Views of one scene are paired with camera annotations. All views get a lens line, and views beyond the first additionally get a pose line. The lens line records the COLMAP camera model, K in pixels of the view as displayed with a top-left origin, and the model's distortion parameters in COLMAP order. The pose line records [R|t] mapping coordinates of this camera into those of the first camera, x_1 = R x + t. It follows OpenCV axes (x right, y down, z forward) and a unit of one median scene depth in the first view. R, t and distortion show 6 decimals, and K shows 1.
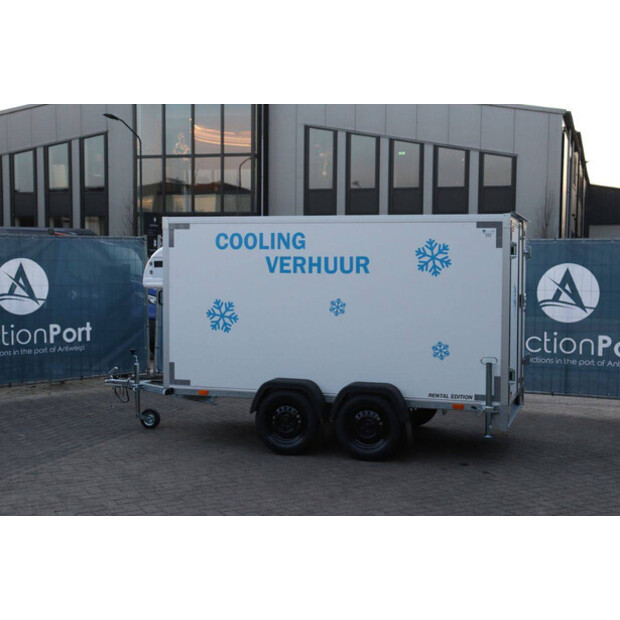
lens RADIAL K [[902.1, 0, 315.0], [0, 902.1, 310.7], [0, 0, 1]] dist [0.100027, 0.000000]
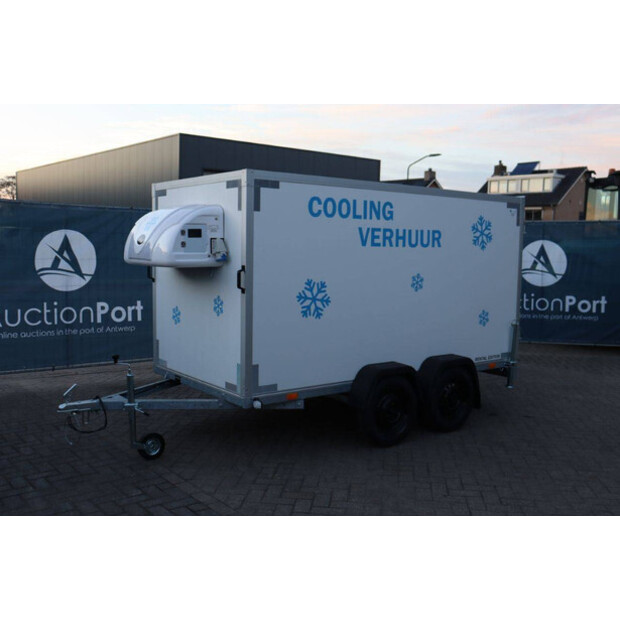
lens RADIAL K [[655.8, 0, 310.8], [0, 655.8, 305.7], [0, 0, 1]] dist [-0.027997, 0.000000]
pose [[0.576248, -0.072430, 0.814059, -0.601984], [0.025521, 0.997174, 0.070656, -0.031034], [-0.816876, -0.019940, 0.576468, 0.679776]]
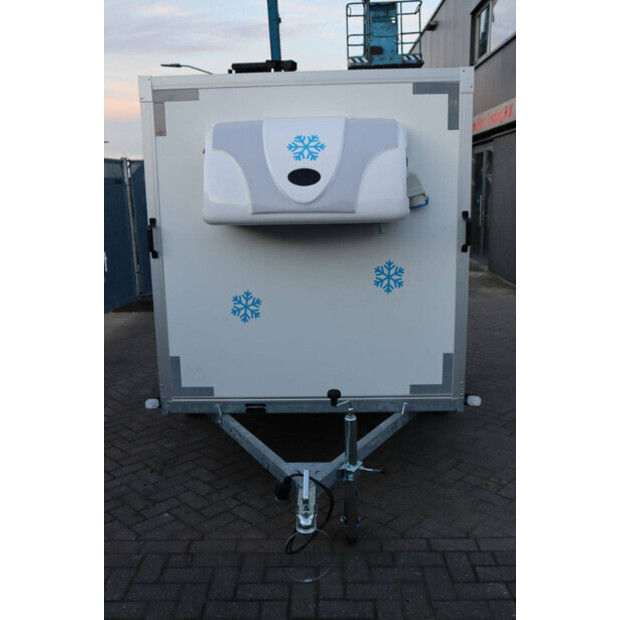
lens RADIAL K [[655.8, 0, 310.3], [0, 655.8, 312.6], [0, 0, 1]] dist [-0.027997, 0.000000]
pose [[-0.255894, -0.176210, 0.950510, -0.529552], [0.066627, 0.977694, 0.199187, -0.051579], [-0.964406, 0.114301, -0.238445, 1.239361]]
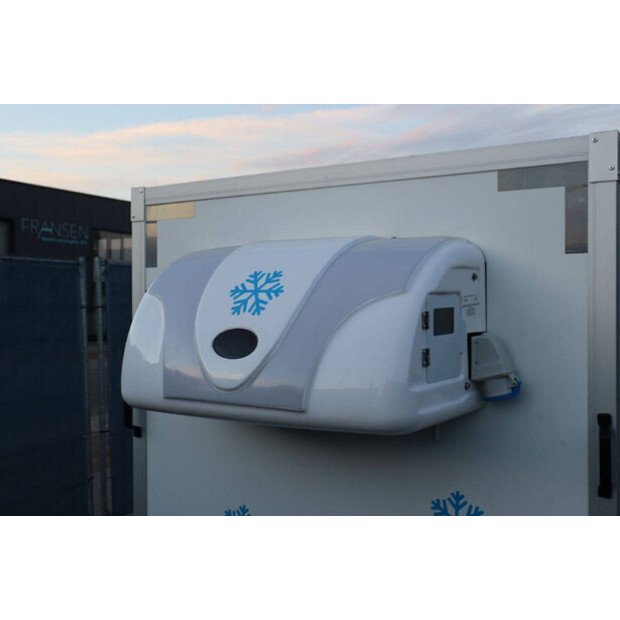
lens RADIAL K [[721.2, 0, 310.4], [0, 721.2, 310.6], [0, 0, 1]] dist [0.060784, 0.000000]
pose [[0.258482, -0.016407, 0.965877, -0.399528], [0.049974, 0.998744, 0.003592, -0.062161], [-0.964723, 0.047340, 0.258977, 1.077634]]
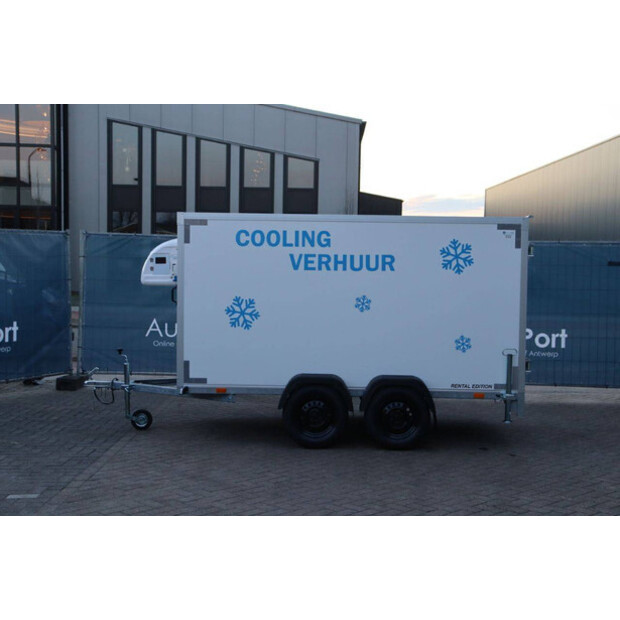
lens RADIAL K [[884.1, 0, 313.6], [0, 884.1, 313.0], [0, 0, 1]] dist [0.092792, 0.000000]
pose [[0.960120, -0.007767, 0.279481, -0.308586], [0.006099, 0.999958, 0.006837, -0.000533], [-0.279522, -0.004860, 0.960127, 0.040777]]
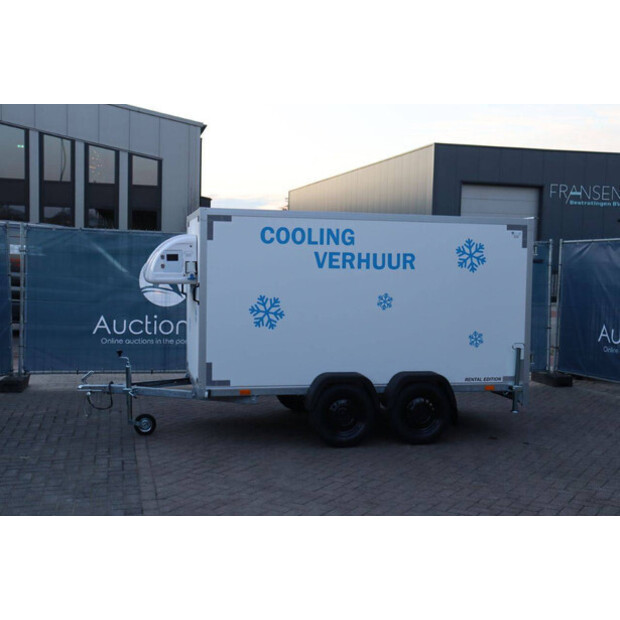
lens RADIAL K [[791.8, 0, 311.9], [0, 791.8, 310.7], [0, 0, 1]] dist [0.045459, 0.000000]
pose [[0.861287, -0.022265, 0.507631, -0.507389], [0.012672, 0.999670, 0.022345, -0.014725], [-0.507961, -0.012812, 0.861285, 0.247807]]
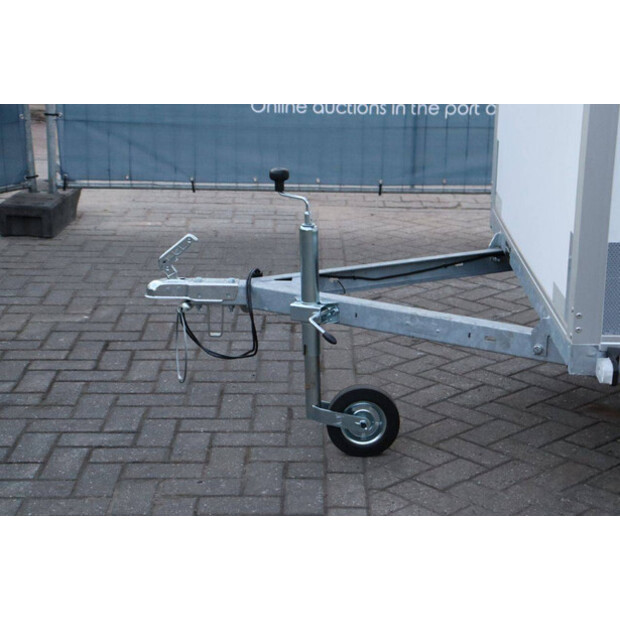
lens RADIAL K [[1271.4, 0, 311.4], [0, 1271.4, 314.7], [0, 0, 1]] dist [0.391968, 0.000000]
pose [[0.959011, -0.082855, 0.270984, -0.341064], [0.015813, 0.970455, 0.240762, -0.005919], [-0.282926, -0.226608, 0.931988, 0.745770]]
